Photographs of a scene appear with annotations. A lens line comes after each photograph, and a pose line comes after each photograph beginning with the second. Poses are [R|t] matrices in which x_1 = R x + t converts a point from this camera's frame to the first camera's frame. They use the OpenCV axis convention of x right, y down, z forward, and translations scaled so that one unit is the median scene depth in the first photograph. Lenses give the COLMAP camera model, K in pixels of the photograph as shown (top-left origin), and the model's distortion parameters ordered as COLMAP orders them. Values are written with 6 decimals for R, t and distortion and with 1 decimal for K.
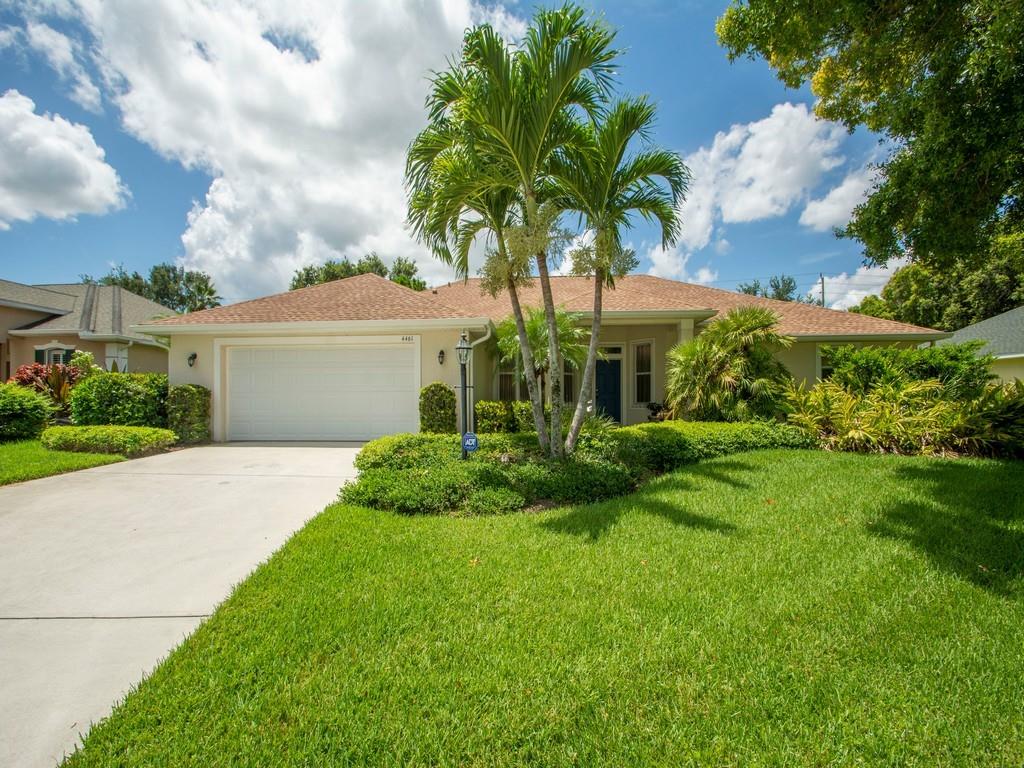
lens RADIAL K [[478.6, 0, 470.7], [0, 478.6, 388.2], [0, 0, 1]] dist [0.000045, -0.000369]
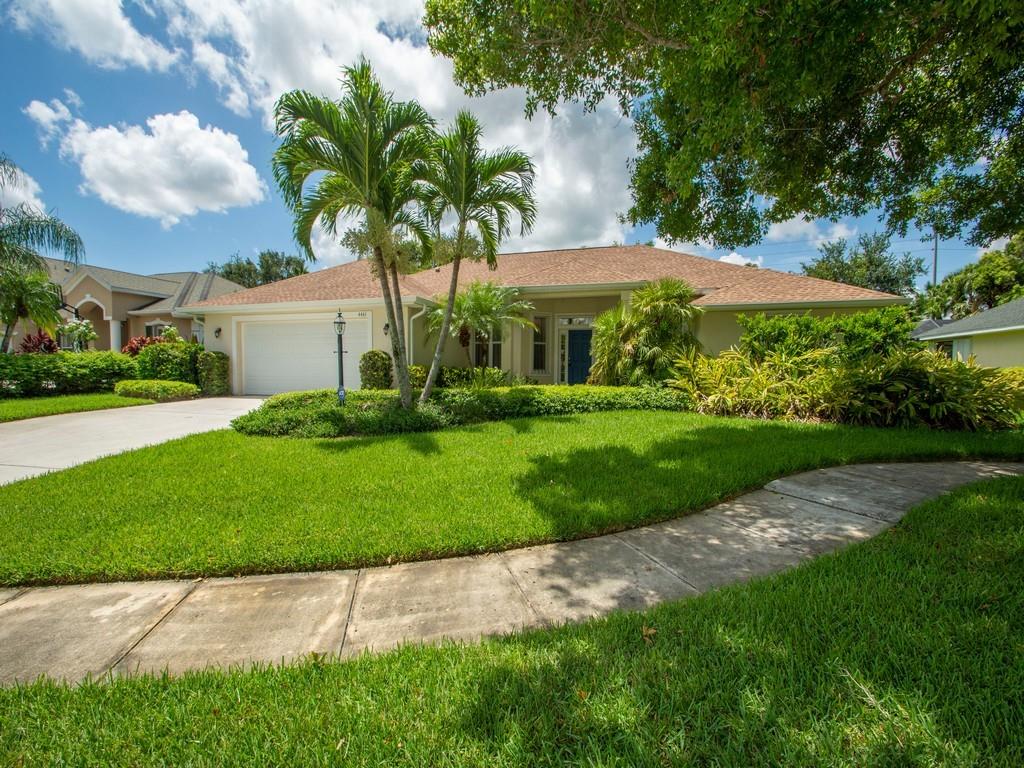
lens RADIAL K [[470.9, 0, 482.7], [0, 470.9, 384.4], [0, 0, 1]] dist [0.020207, -0.024414]
pose [[0.974321, 0.017421, -0.224489, 0.365366], [-0.004413, 0.998289, 0.058314, 0.003772], [0.225120, -0.055826, 0.972730, -0.103156]]
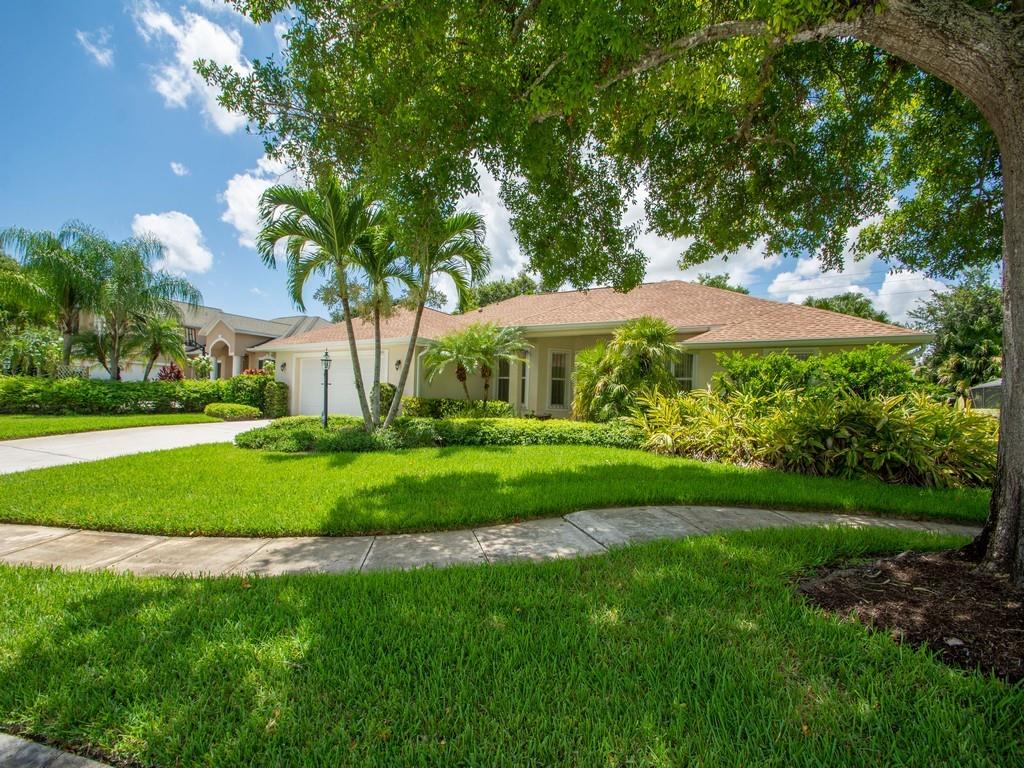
lens RADIAL K [[470.9, 0, 482.7], [0, 470.9, 384.4], [0, 0, 1]] dist [0.020207, -0.024414]
pose [[0.881403, 0.018237, -0.472014, 0.655430], [-0.025408, 0.999638, -0.008821, -0.001611], [0.471682, 0.019768, 0.881547, -0.082891]]
